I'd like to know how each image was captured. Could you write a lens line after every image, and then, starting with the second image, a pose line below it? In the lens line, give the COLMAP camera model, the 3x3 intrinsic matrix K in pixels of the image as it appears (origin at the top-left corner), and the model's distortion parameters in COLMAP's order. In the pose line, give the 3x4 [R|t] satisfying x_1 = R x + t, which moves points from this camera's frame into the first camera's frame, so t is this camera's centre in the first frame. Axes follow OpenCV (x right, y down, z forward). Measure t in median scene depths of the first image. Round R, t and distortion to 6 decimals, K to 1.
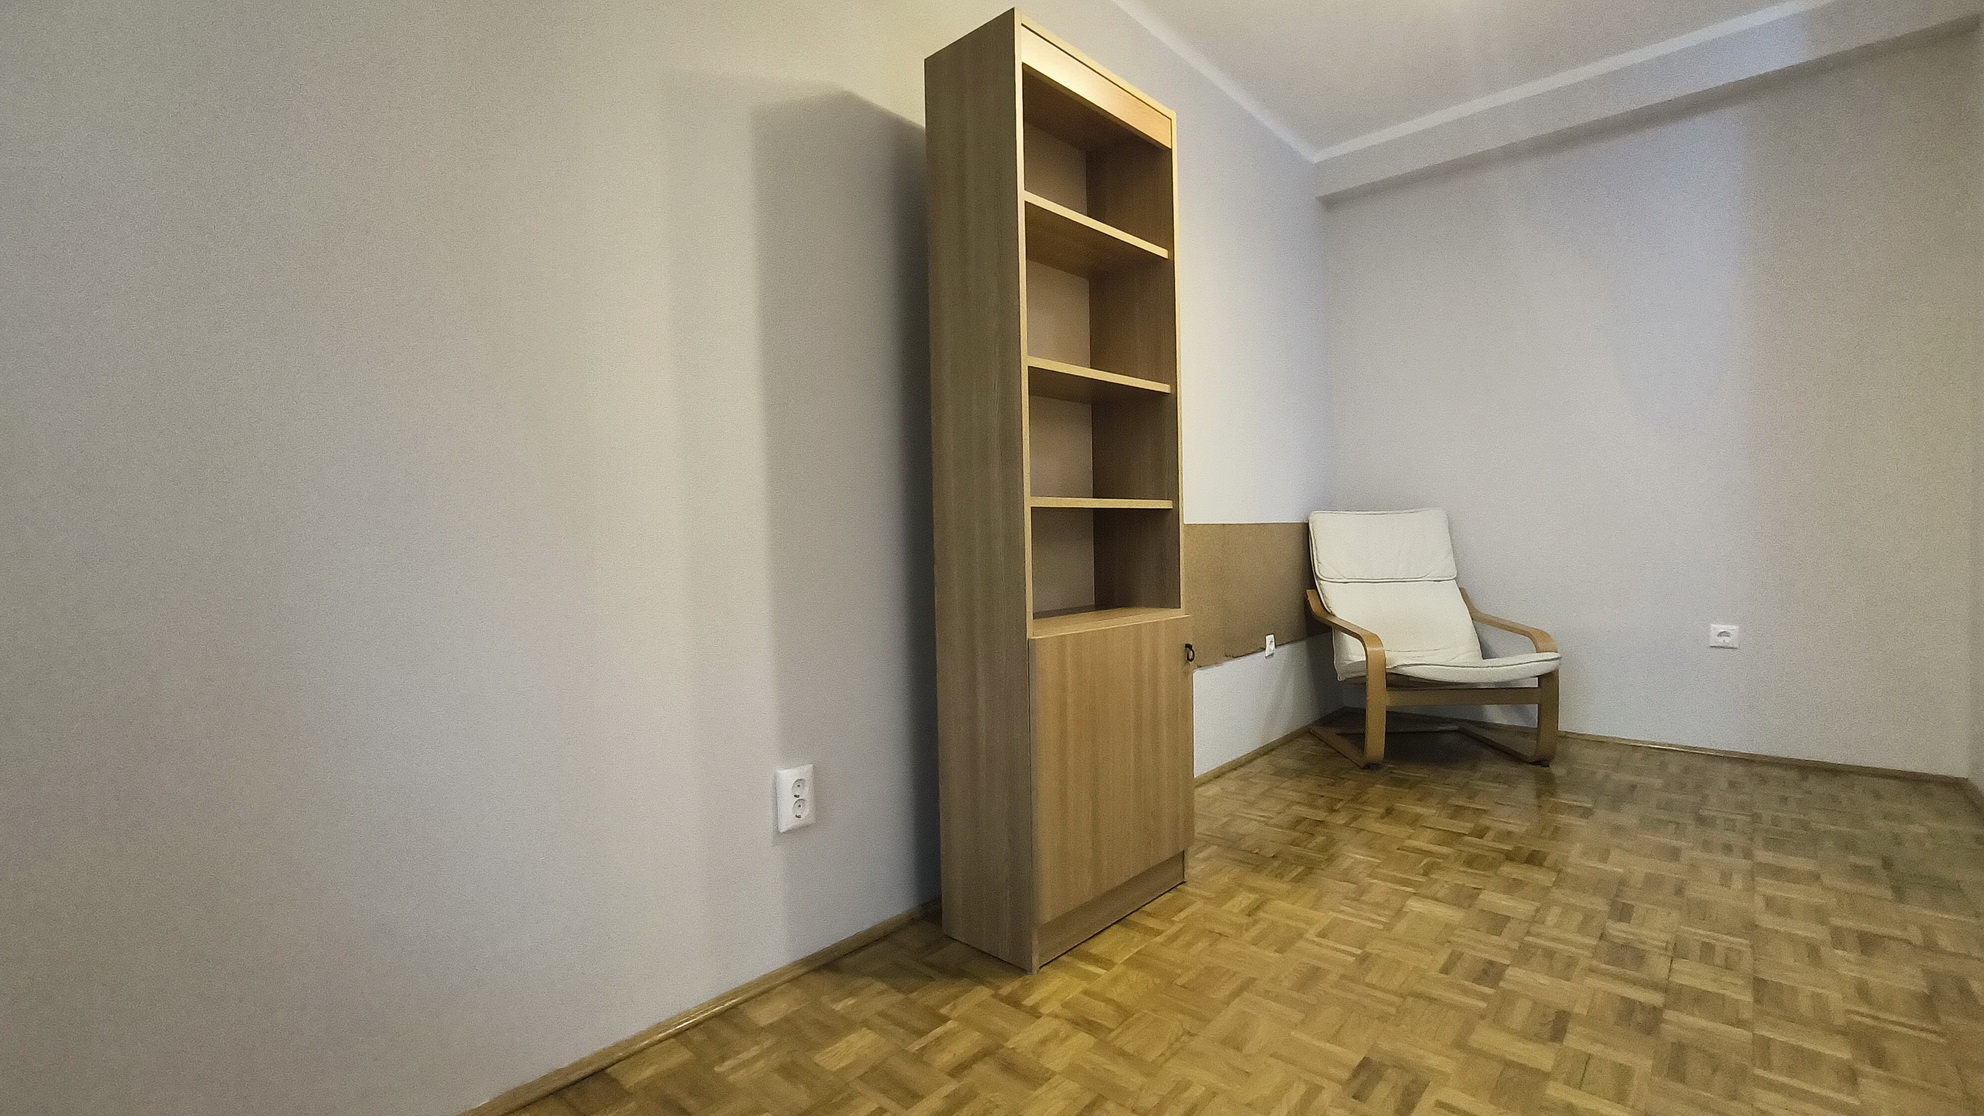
lens RADIAL K [[852.1, 0, 992.0], [0, 852.1, 558.0], [0, 0, 1]] dist [-0.039436, 0.030531]
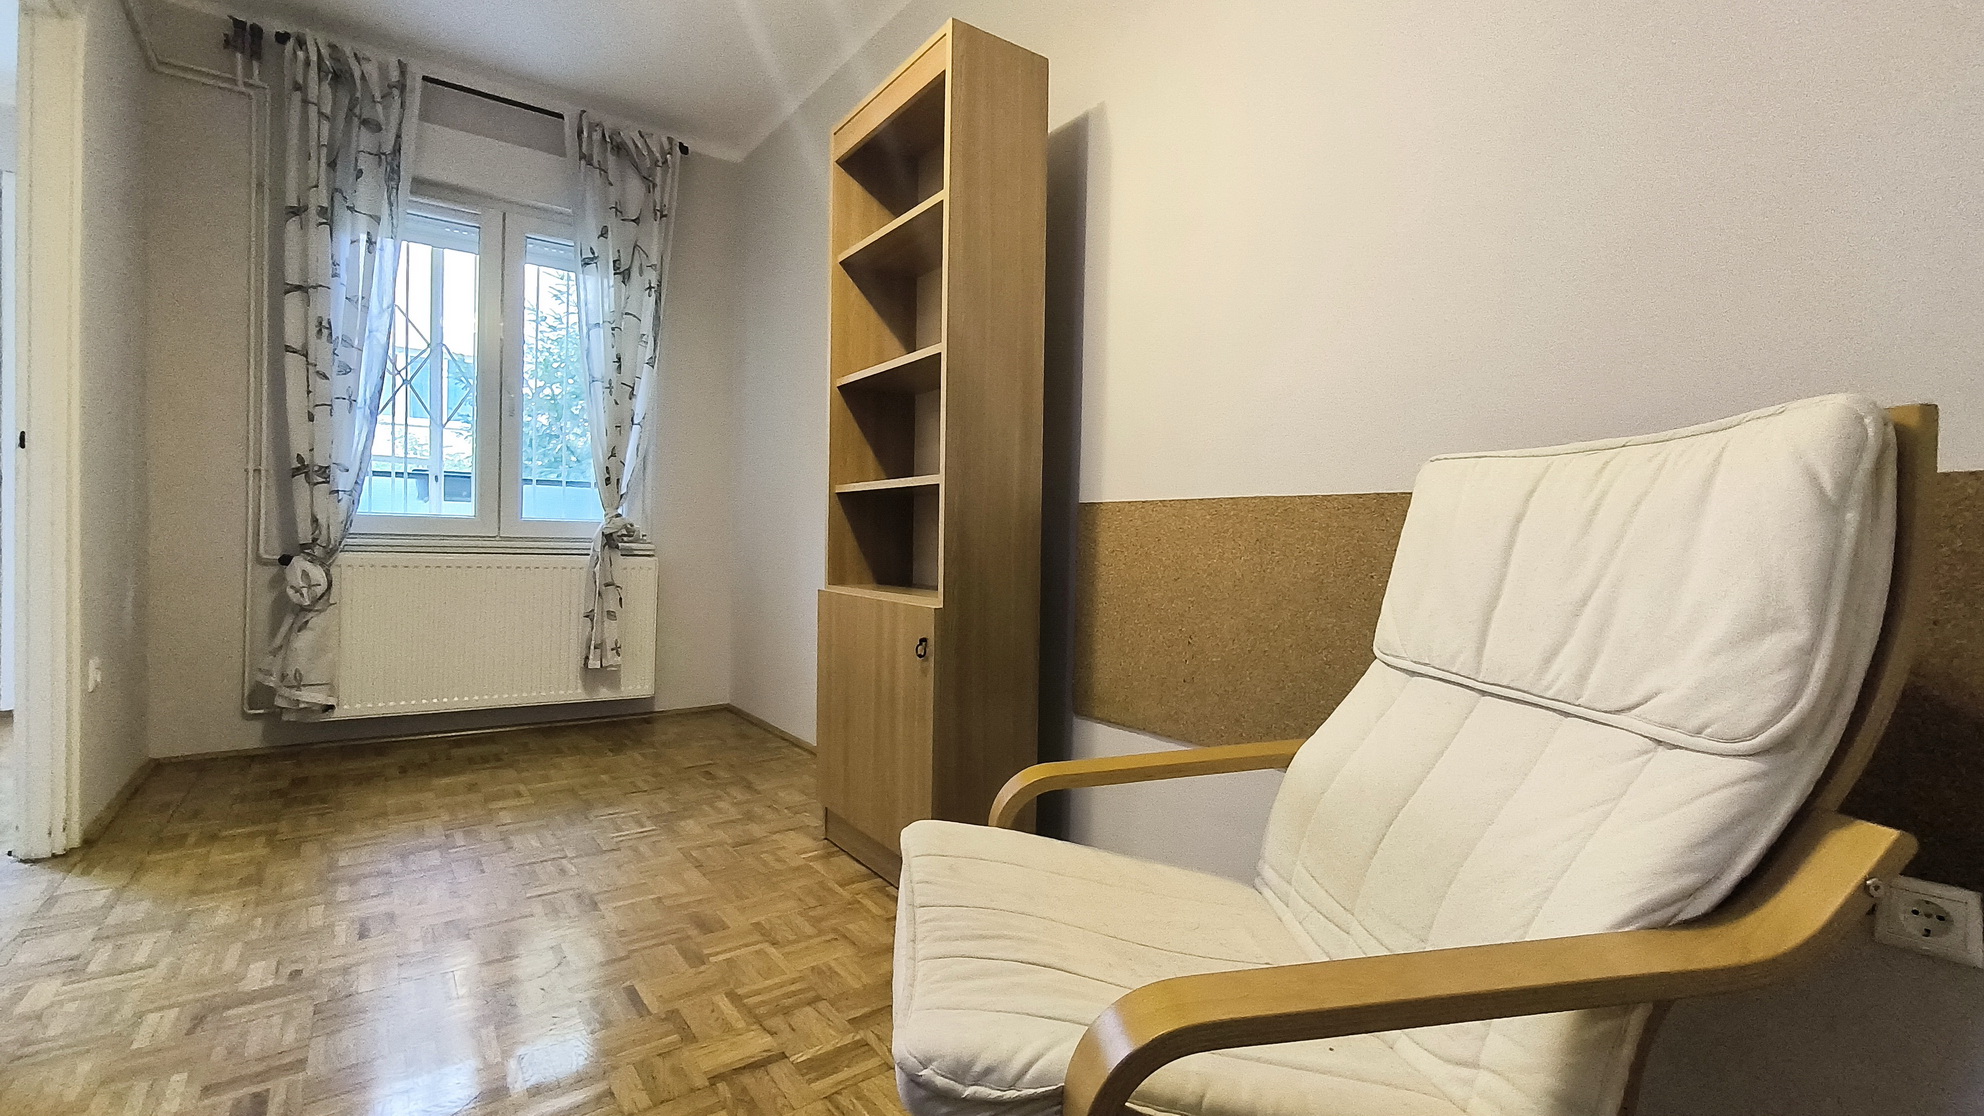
lens RADIAL K [[852.1, 0, 992.0], [0, 852.1, 558.0], [0, 0, 1]] dist [-0.039436, 0.030531]
pose [[-0.197676, 0.035891, -0.979610, 1.200445], [-0.043272, 0.998036, 0.045298, -0.027331], [0.979312, 0.051344, -0.195734, 1.382858]]
